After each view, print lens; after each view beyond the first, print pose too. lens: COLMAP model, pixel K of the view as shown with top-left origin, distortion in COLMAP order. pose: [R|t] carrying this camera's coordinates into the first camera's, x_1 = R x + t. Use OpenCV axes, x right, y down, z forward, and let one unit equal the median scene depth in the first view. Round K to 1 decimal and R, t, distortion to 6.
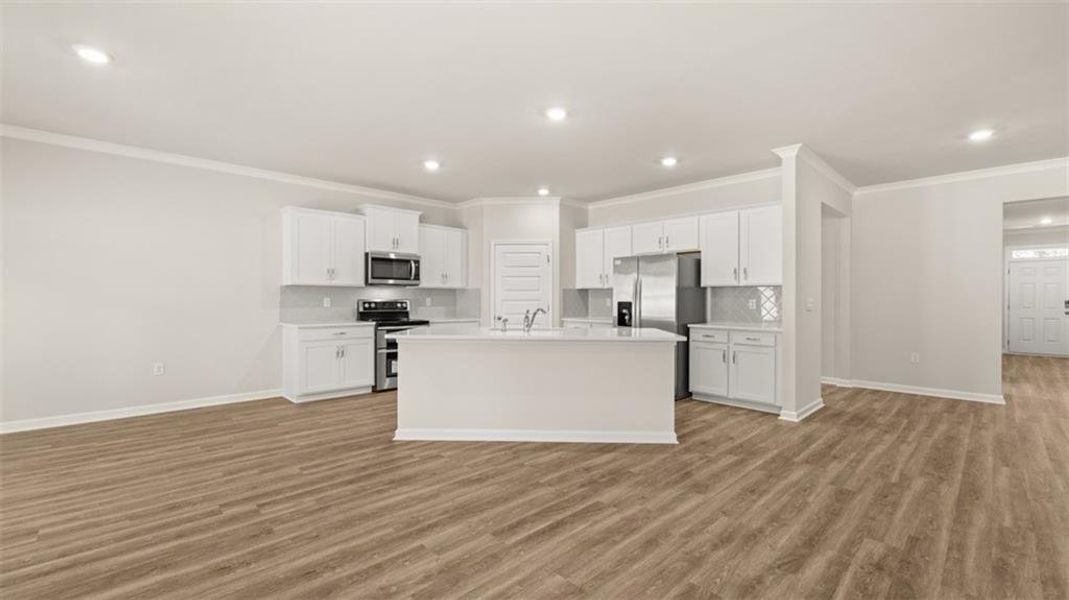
lens RADIAL K [[439.5, 0, 533.0], [0, 439.5, 298.7], [0, 0, 1]] dist [0.000621, -0.000061]
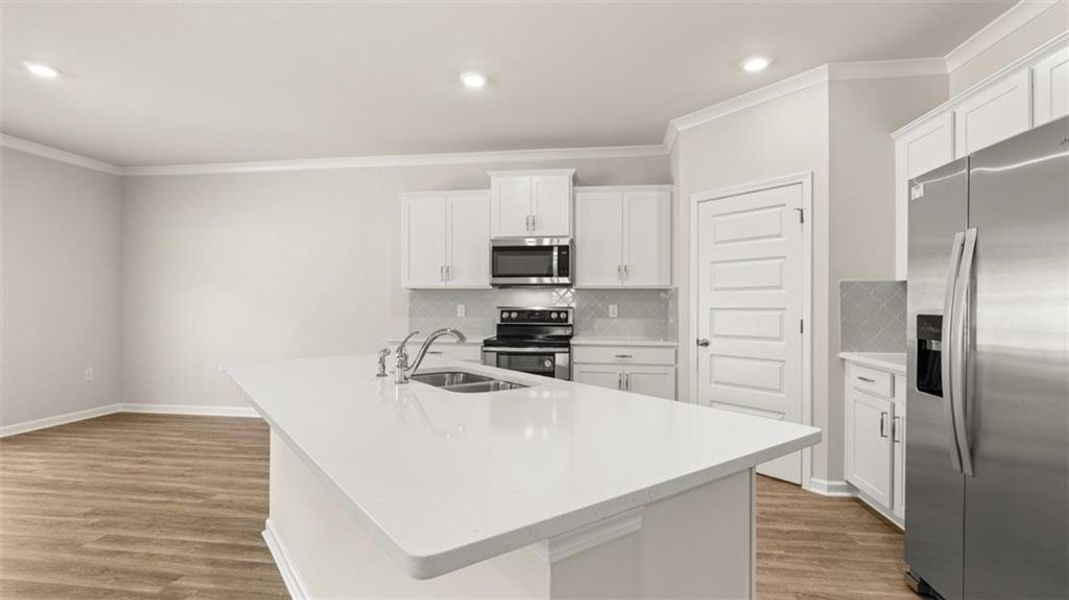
lens RADIAL K [[505.2, 0, 533.8], [0, 505.2, 305.1], [0, 0, 1]] dist [-0.005550, -0.000365]
pose [[0.626304, -0.001838, -0.779577, 0.299881], [-0.001507, 0.999992, -0.003568, 0.001903], [0.779578, 0.003409, 0.626296, 0.543664]]
